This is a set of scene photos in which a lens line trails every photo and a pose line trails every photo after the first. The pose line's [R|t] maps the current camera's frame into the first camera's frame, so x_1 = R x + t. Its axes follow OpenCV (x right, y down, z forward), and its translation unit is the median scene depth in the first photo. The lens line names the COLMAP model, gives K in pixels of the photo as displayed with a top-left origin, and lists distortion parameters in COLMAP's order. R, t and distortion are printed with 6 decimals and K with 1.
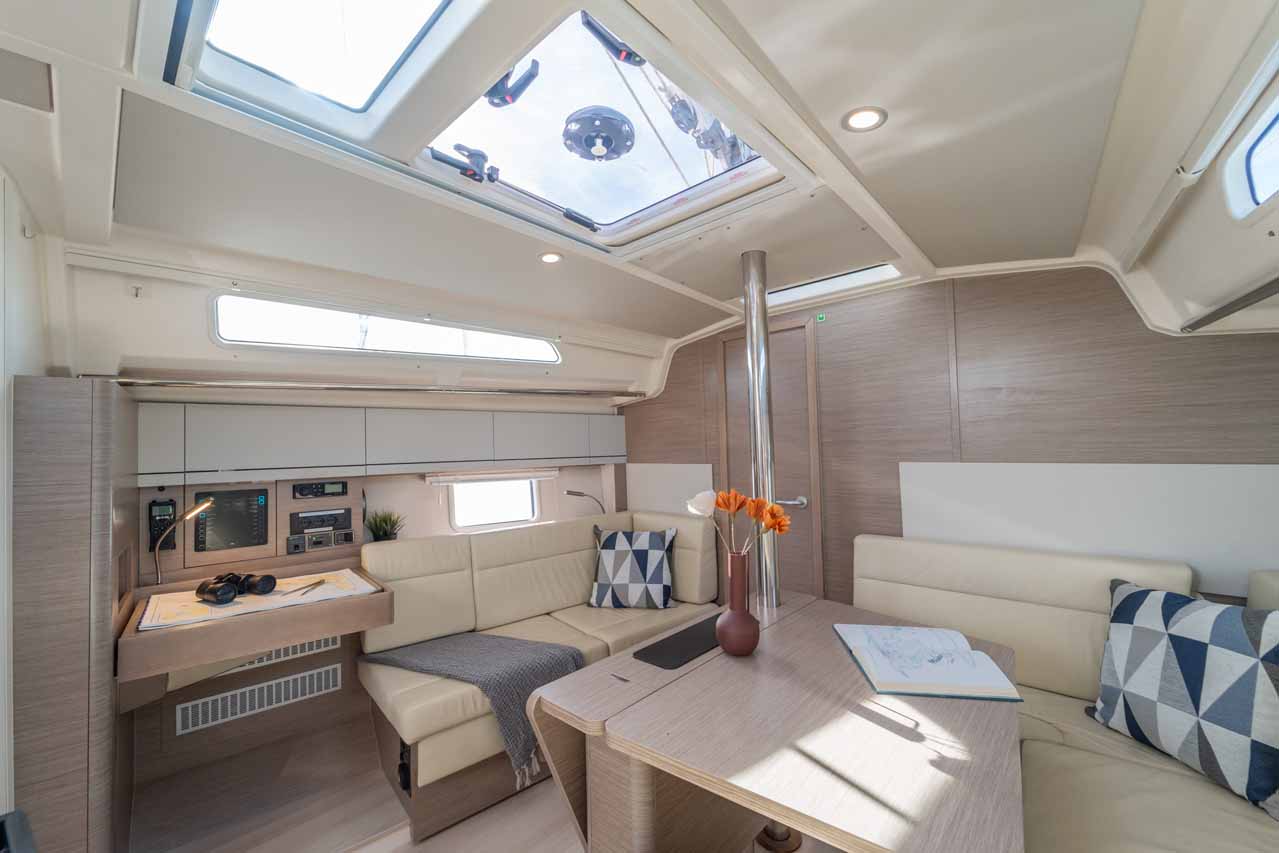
lens RADIAL K [[501.9, 0, 662.4], [0, 501.9, 430.1], [0, 0, 1]] dist [-0.002863, -0.001358]
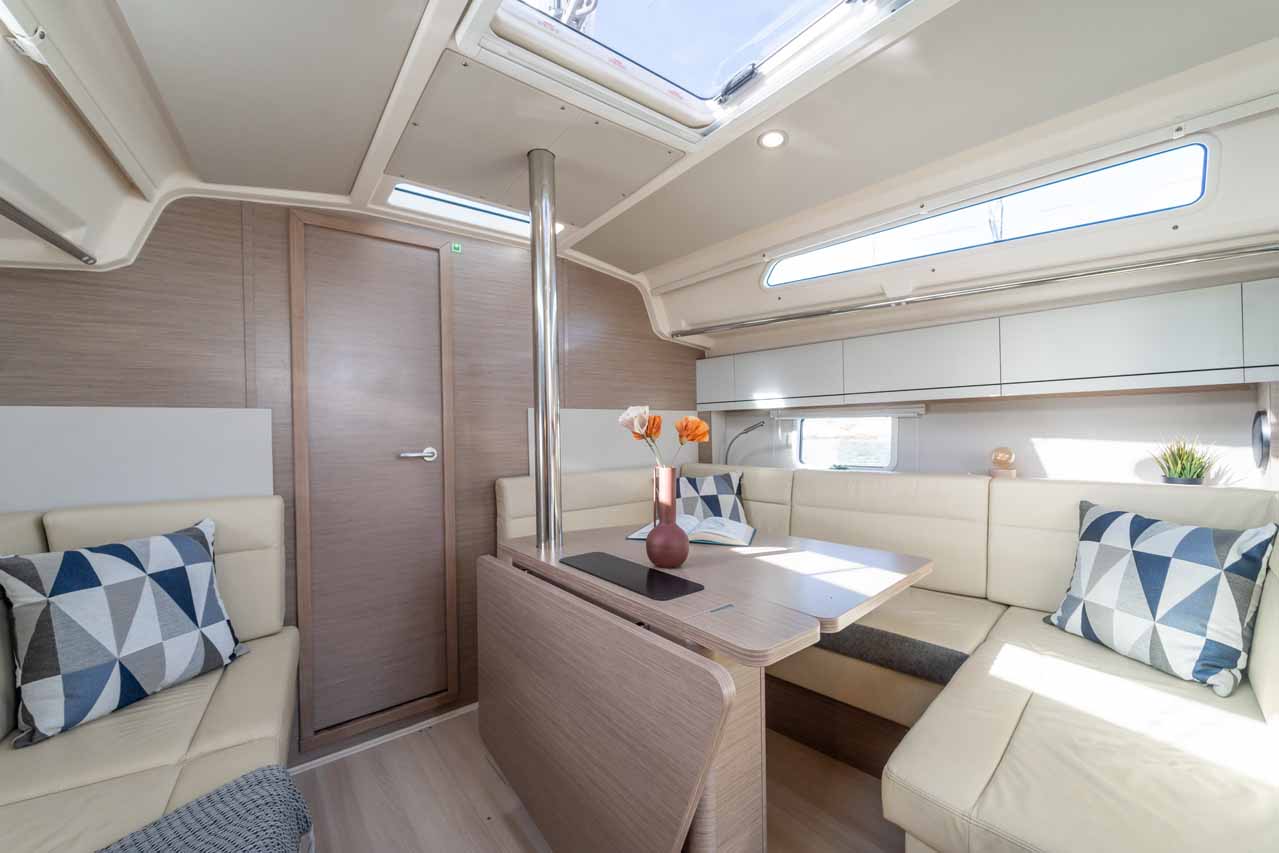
lens RADIAL K [[501.9, 0, 638.2], [0, 501.9, 422.3], [0, 0, 1]] dist [-0.002863, -0.001358]
pose [[0.189021, 0.022635, 0.981712, -0.456533], [-0.024290, 0.999536, -0.018369, 0.092078], [-0.981673, -0.020374, 0.189483, 0.463913]]
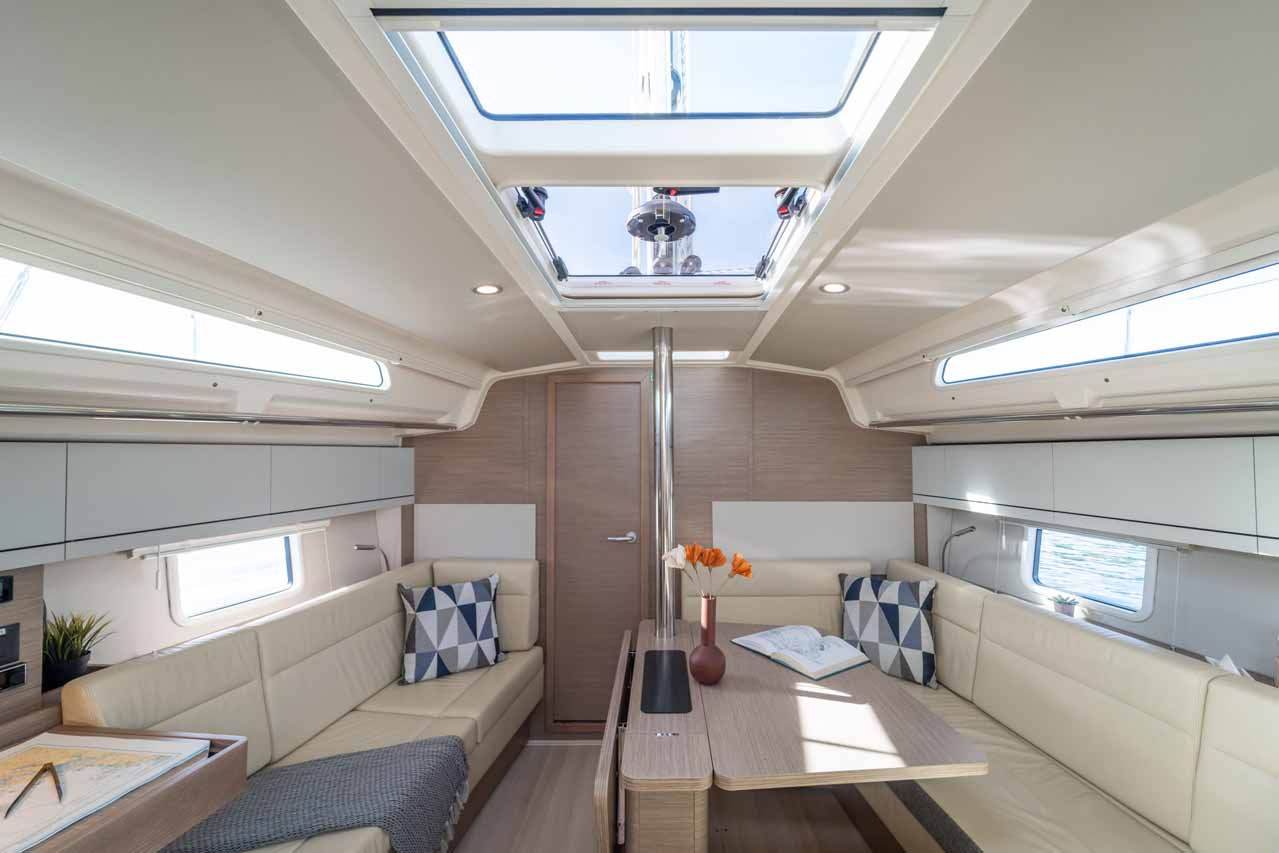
lens RADIAL K [[501.9, 0, 664.7], [0, 501.9, 433.7], [0, 0, 1]] dist [-0.002863, -0.001358]
pose [[0.744781, 0.048210, 0.665566, -0.401577], [-0.039413, 0.998824, -0.028245, -0.056454], [-0.666144, -0.005195, 0.745805, 0.100525]]
